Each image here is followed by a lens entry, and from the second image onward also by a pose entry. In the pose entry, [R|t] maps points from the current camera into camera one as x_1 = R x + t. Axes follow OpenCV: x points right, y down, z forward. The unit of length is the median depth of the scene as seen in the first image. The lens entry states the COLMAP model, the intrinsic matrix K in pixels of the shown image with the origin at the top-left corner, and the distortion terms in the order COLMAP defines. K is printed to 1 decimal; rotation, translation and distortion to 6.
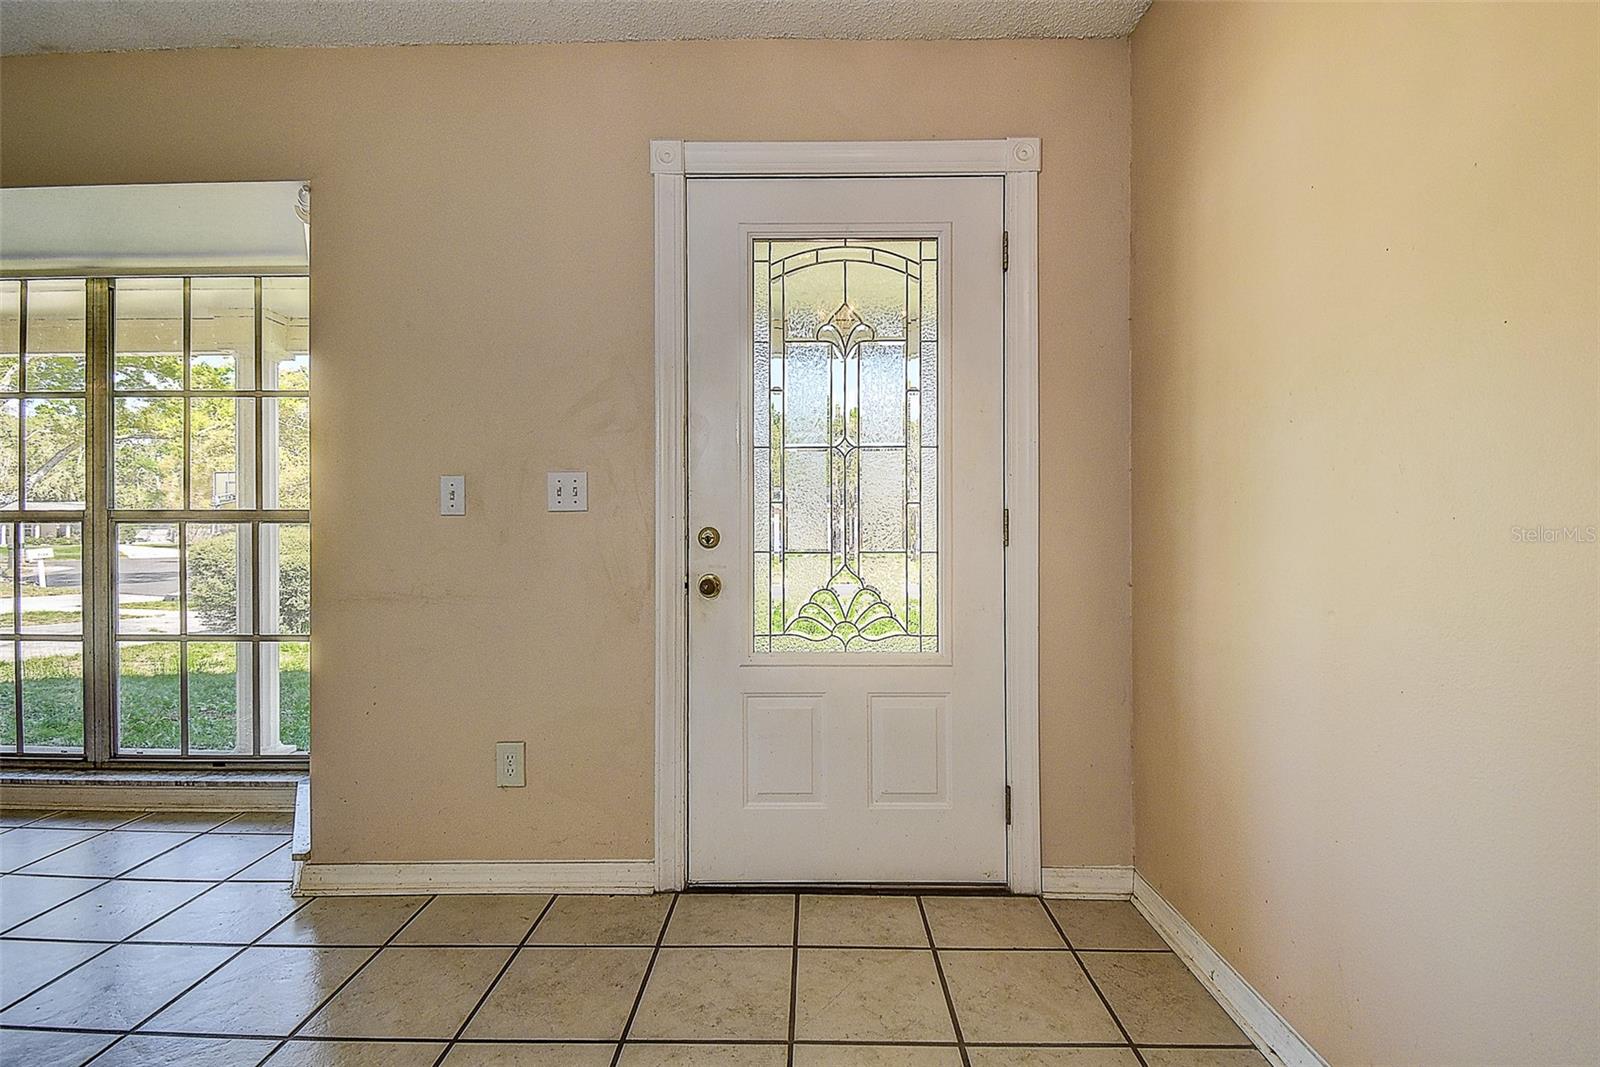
lens RADIAL K [[733.6, 0, 802.1], [0, 733.6, 533.9], [0, 0, 1]] dist [0.036163, -0.029033]
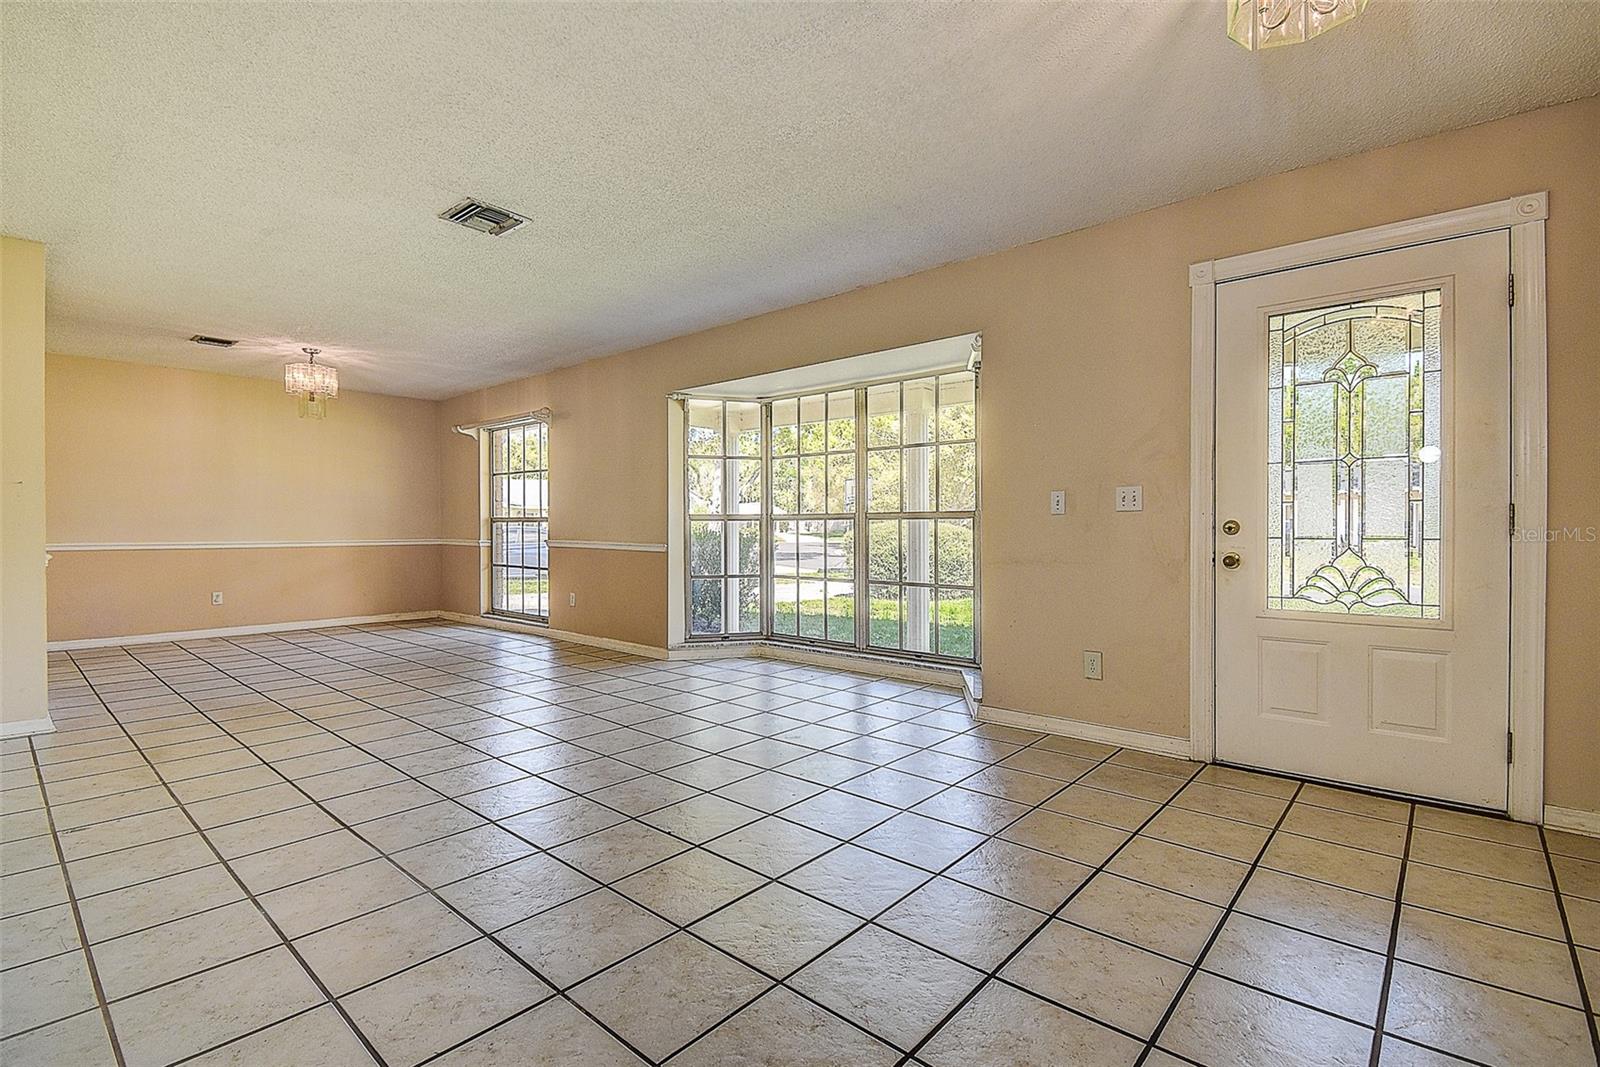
lens RADIAL K [[733.6, 0, 802.1], [0, 733.6, 533.9], [0, 0, 1]] dist [0.036163, -0.029033]
pose [[0.762232, 0.006054, -0.647276, 0.174950], [0.002640, 0.999919, 0.012462, -0.003046], [0.647299, -0.011208, 0.762154, -0.671663]]
